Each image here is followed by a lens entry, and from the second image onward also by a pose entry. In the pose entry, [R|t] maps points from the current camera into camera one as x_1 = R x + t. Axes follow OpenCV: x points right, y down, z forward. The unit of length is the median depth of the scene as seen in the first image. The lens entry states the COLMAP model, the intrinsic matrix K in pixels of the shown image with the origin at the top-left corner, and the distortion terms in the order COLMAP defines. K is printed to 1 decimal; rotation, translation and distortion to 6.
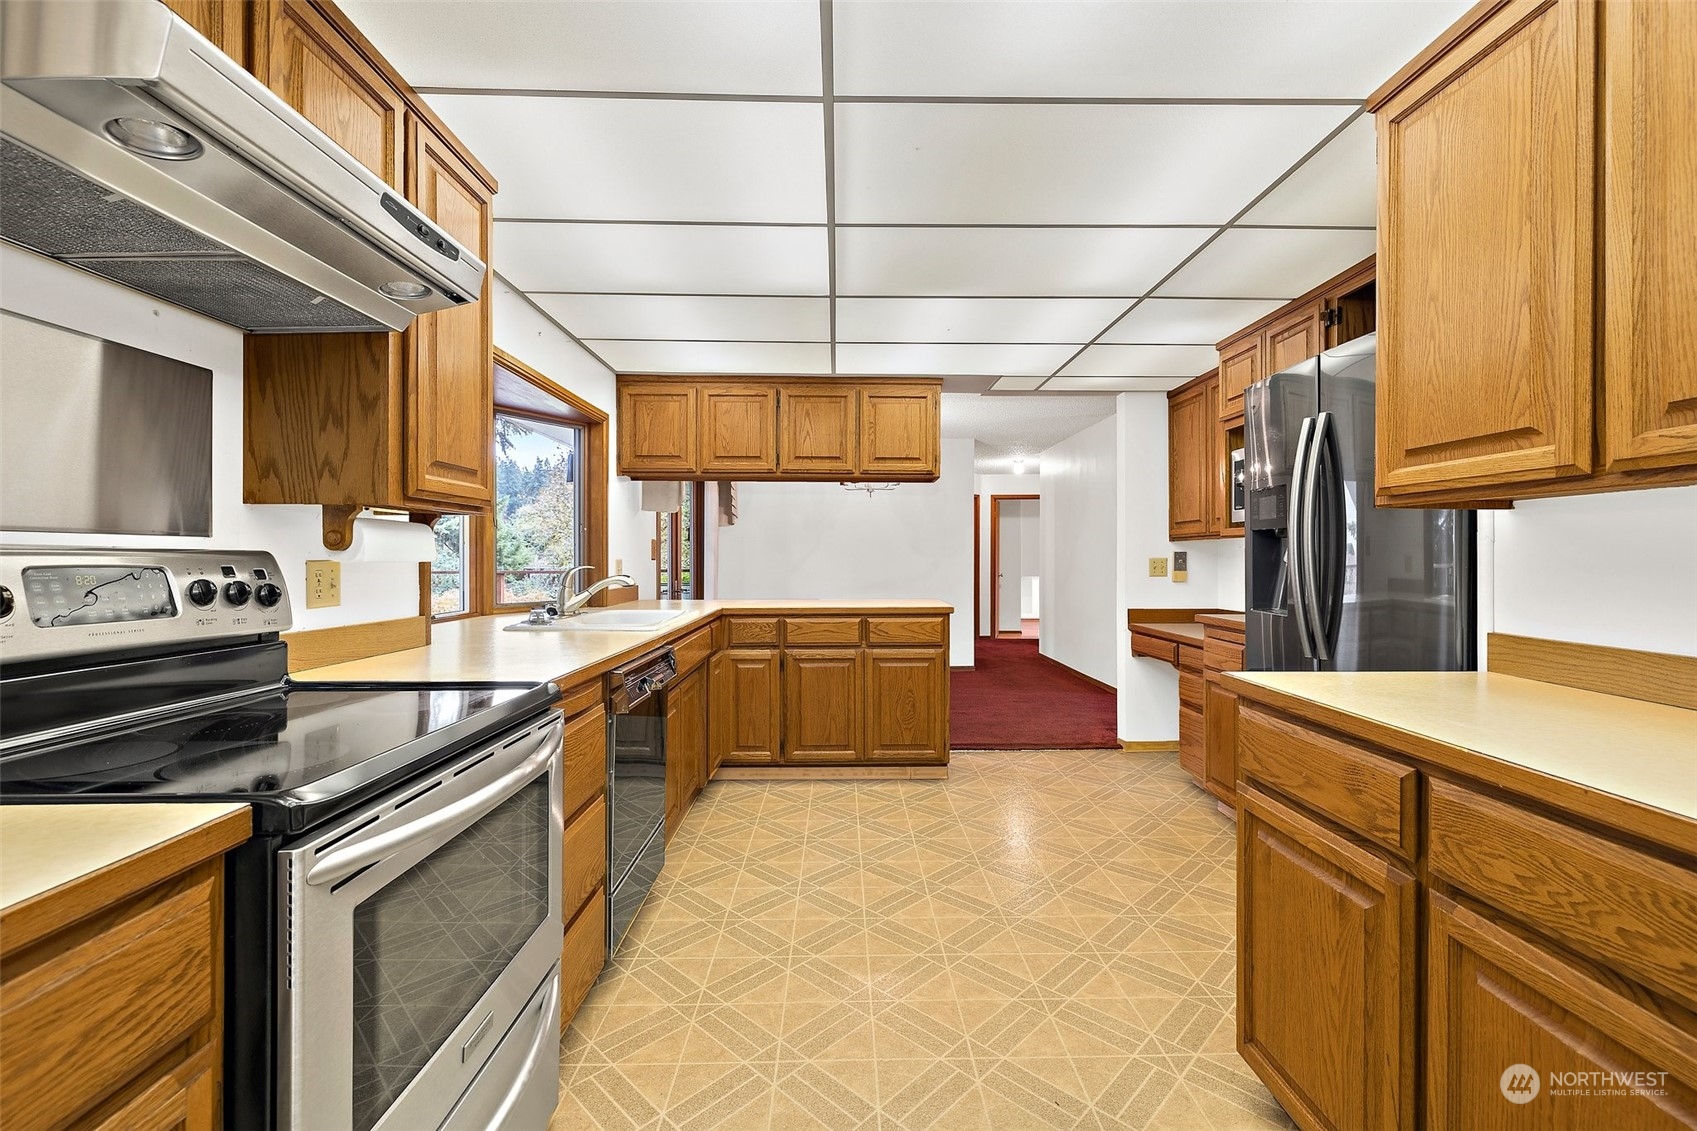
lens RADIAL K [[718.5, 0, 853.2], [0, 718.5, 561.6], [0, 0, 1]] dist [0.000202, 0.000402]
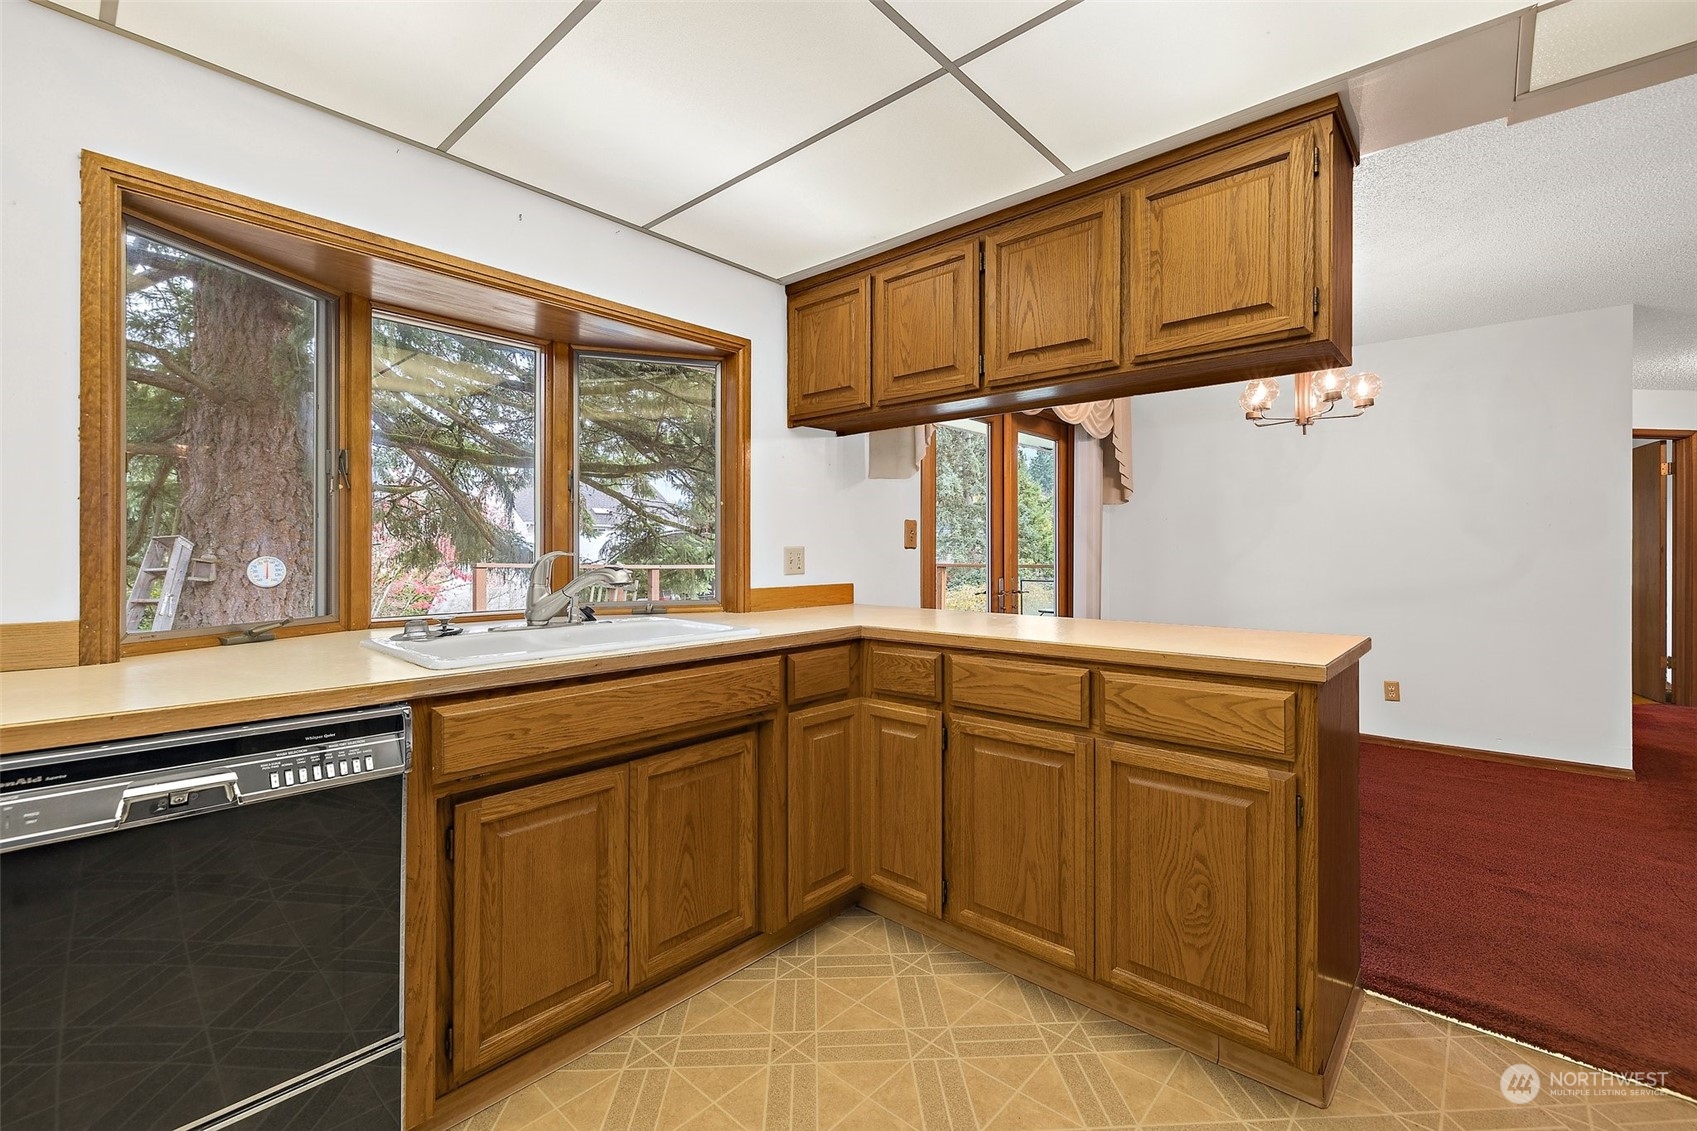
lens RADIAL K [[718.5, 0, 850.2], [0, 718.5, 552.2], [0, 0, 1]] dist [0.000202, 0.000402]
pose [[0.736991, 0.001045, -0.675901, 0.210728], [-0.006021, 0.999969, -0.005020, 0.006666], [0.675875, 0.007769, 0.736975, 0.556468]]
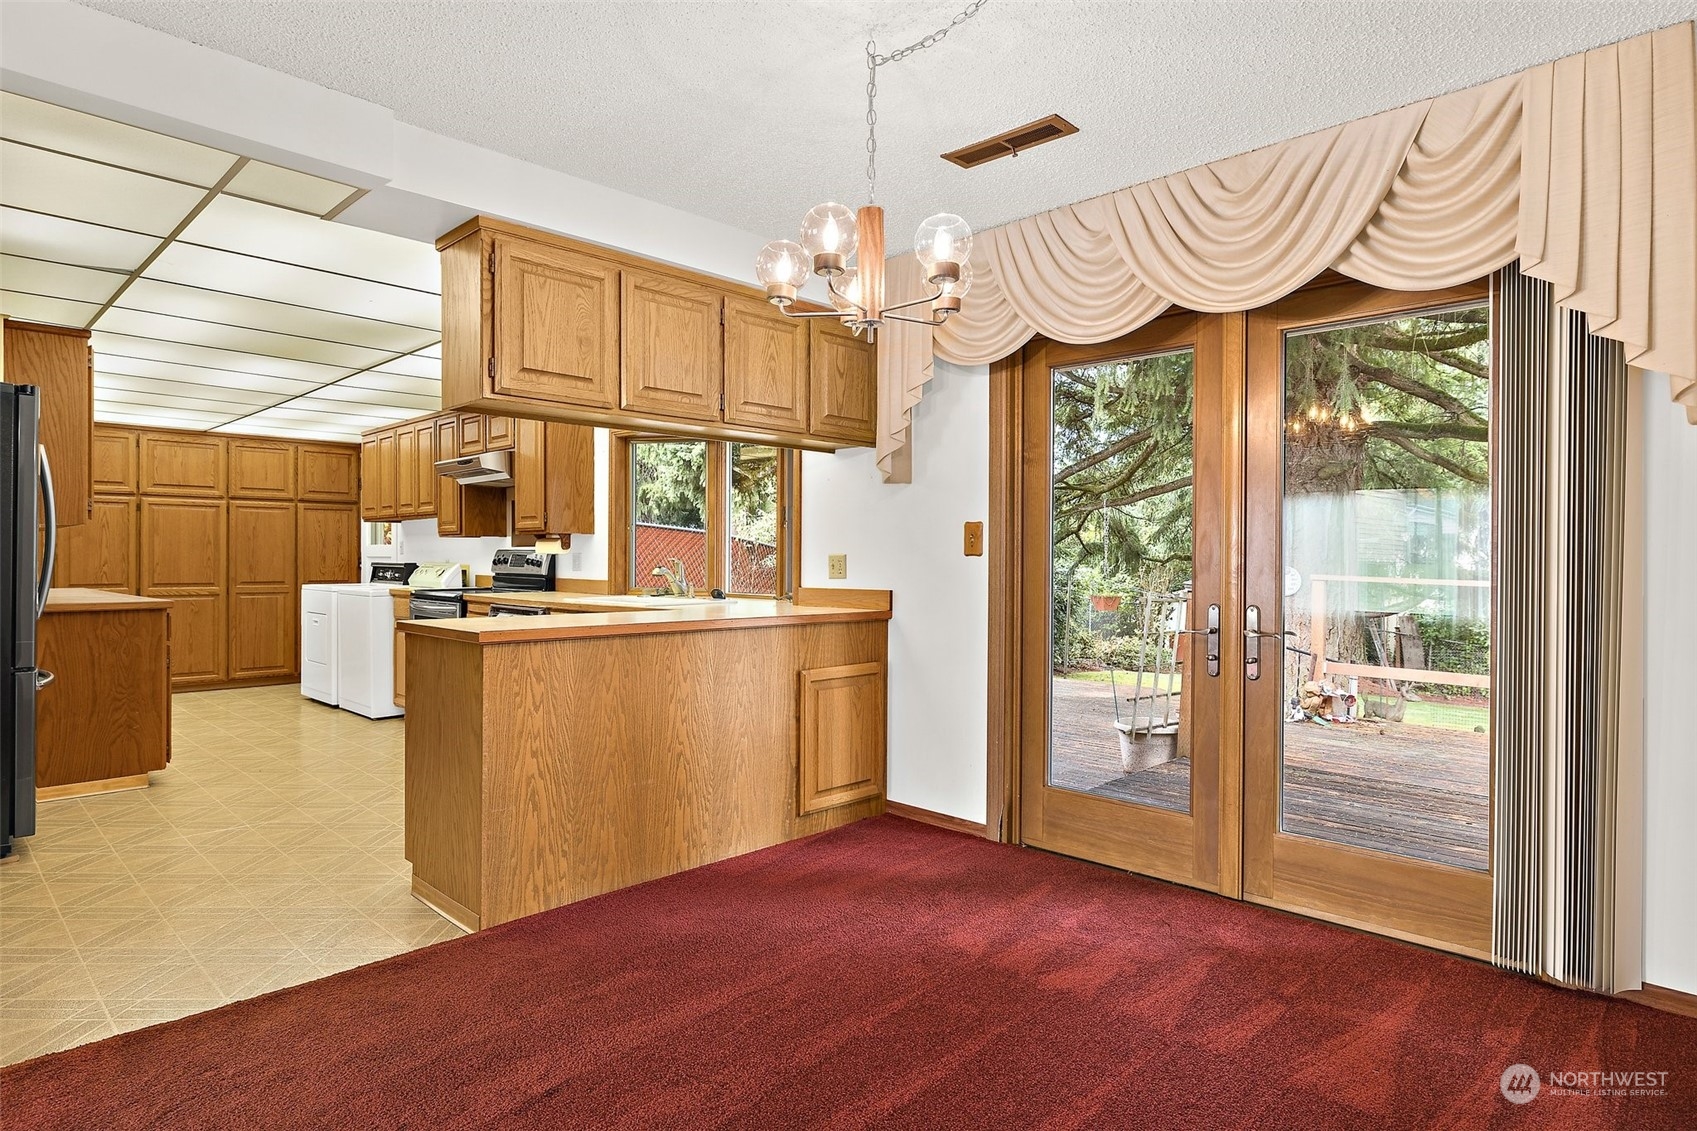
lens RADIAL K [[929.5, 0, 848.7], [0, 929.5, 564.6], [0, 0, 1]] dist [0.000120, 0.000469]
pose [[-0.708492, 0.000313, -0.705719, 0.450641], [-0.008862, 0.999917, 0.009340, -0.000876], [0.705663, 0.012871, -0.708431, 1.905155]]
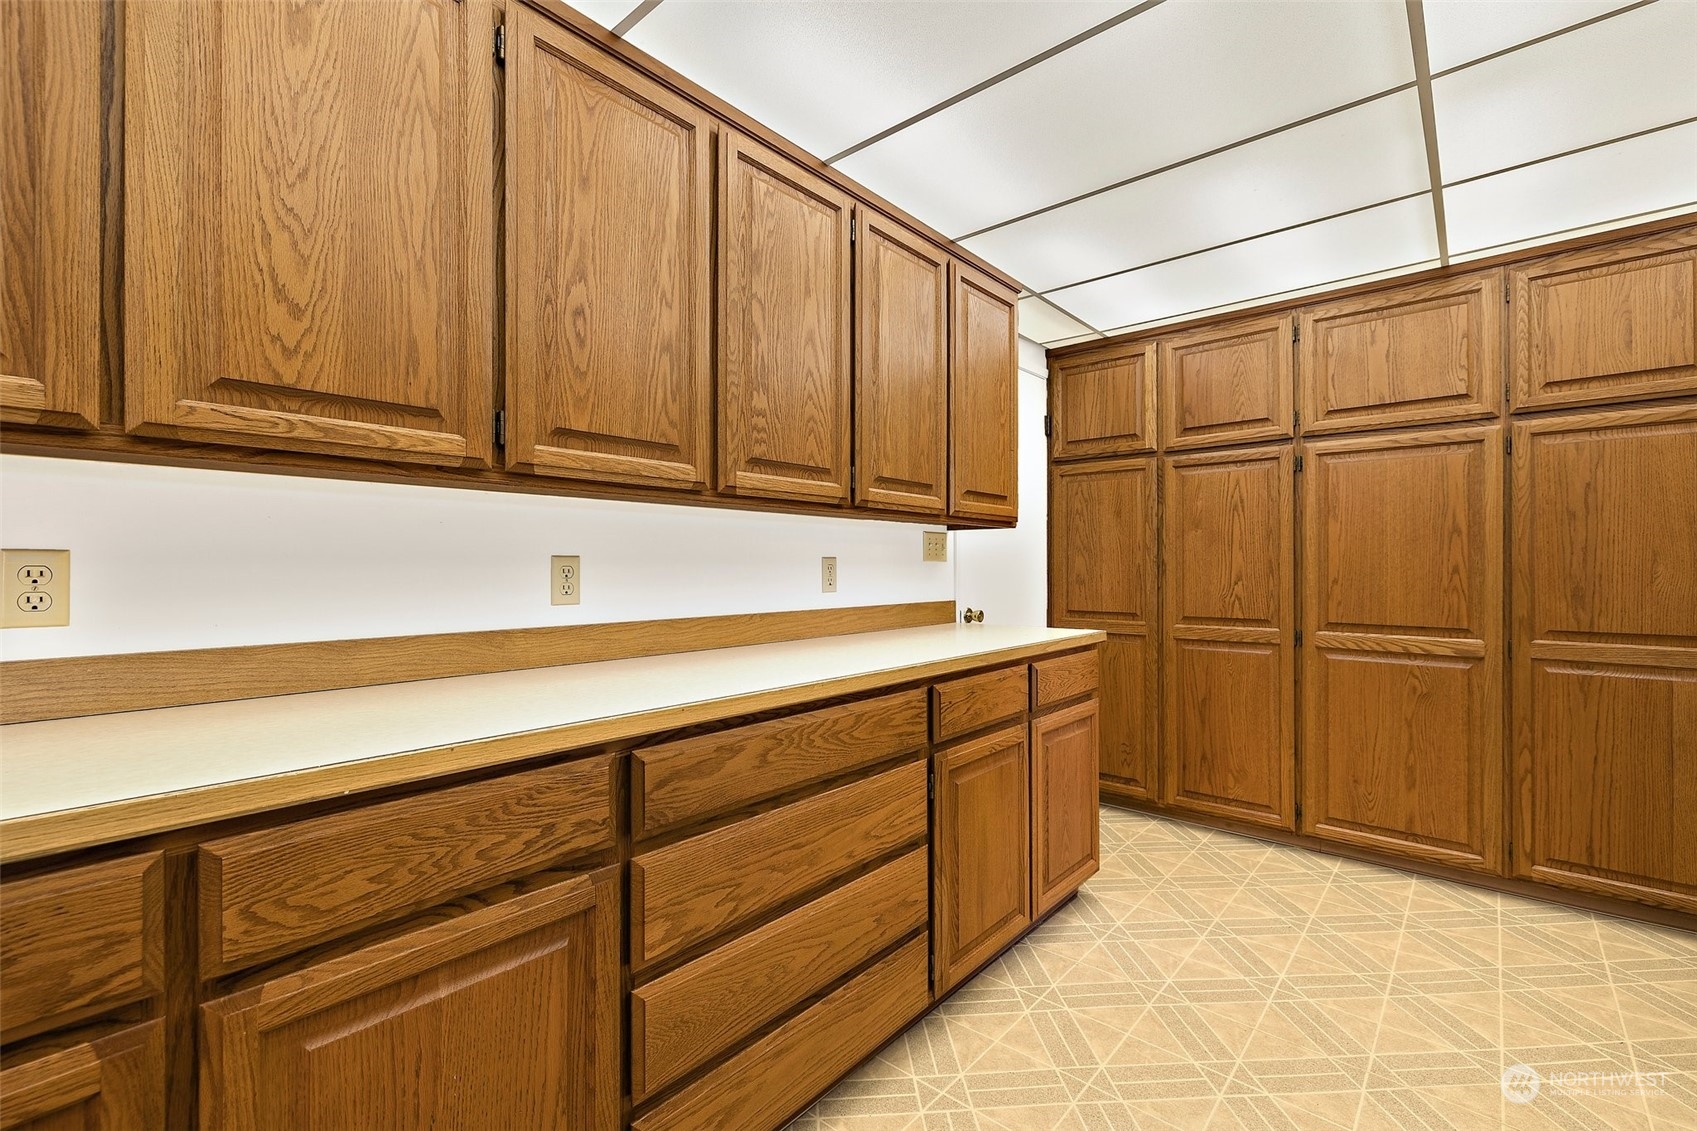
lens RADIAL K [[718.5, 0, 857.4], [0, 718.5, 563.8], [0, 0, 1]] dist [0.000202, 0.000402]
pose [[-0.744641, 0.002861, 0.667459, -0.035404], [0.005675, 0.999982, 0.002045, 0.007867], [-0.667441, 0.005310, -0.744644, 0.287365]]
